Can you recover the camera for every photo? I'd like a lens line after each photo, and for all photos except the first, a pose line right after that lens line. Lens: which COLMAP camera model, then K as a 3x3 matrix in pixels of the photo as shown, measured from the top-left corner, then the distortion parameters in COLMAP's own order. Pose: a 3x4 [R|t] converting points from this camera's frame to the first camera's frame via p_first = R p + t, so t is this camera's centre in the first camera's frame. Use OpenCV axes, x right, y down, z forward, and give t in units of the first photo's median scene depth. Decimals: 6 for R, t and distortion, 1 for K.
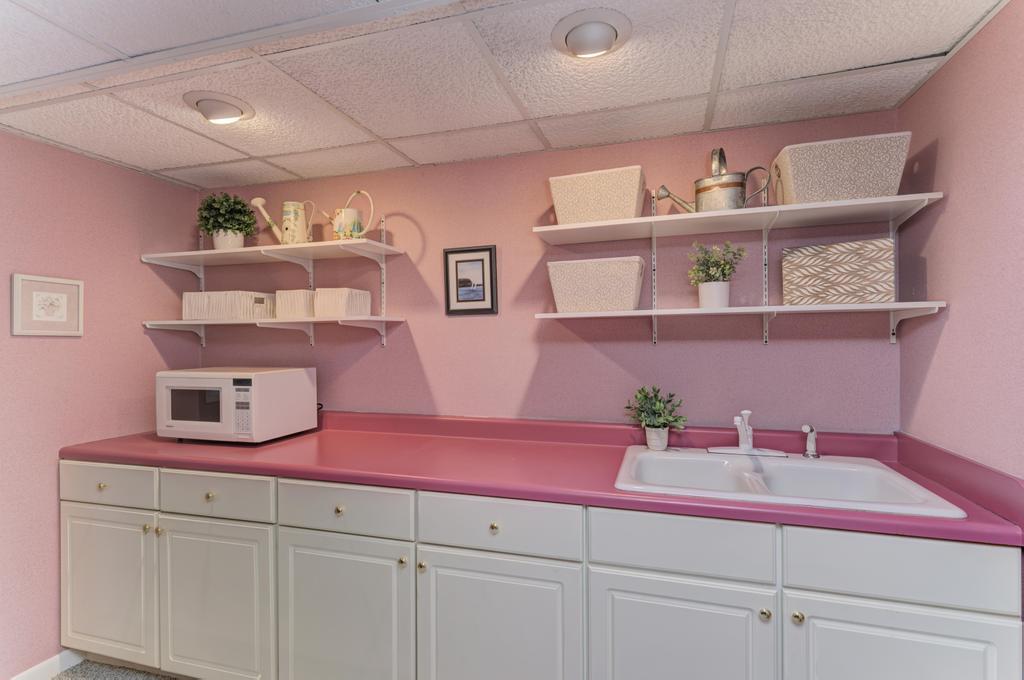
lens RADIAL K [[516.2, 0, 510.4], [0, 516.2, 335.7], [0, 0, 1]] dist [-0.001788, -0.000124]
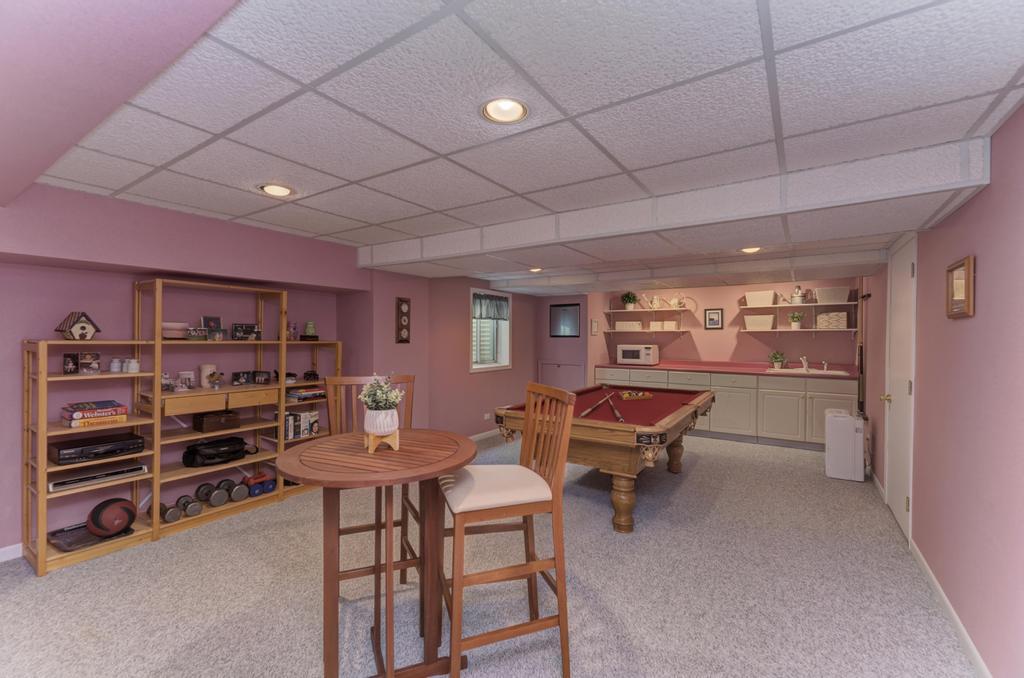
lens RADIAL K [[422.5, 0, 519.1], [0, 422.5, 339.7], [0, 0, 1]] dist [0.000979, -0.000121]
pose [[0.959074, 0.014823, -0.282766, -0.541293], [-0.012691, 0.999876, 0.009372, 0.015632], [0.282869, -0.005400, 0.959143, -2.063005]]
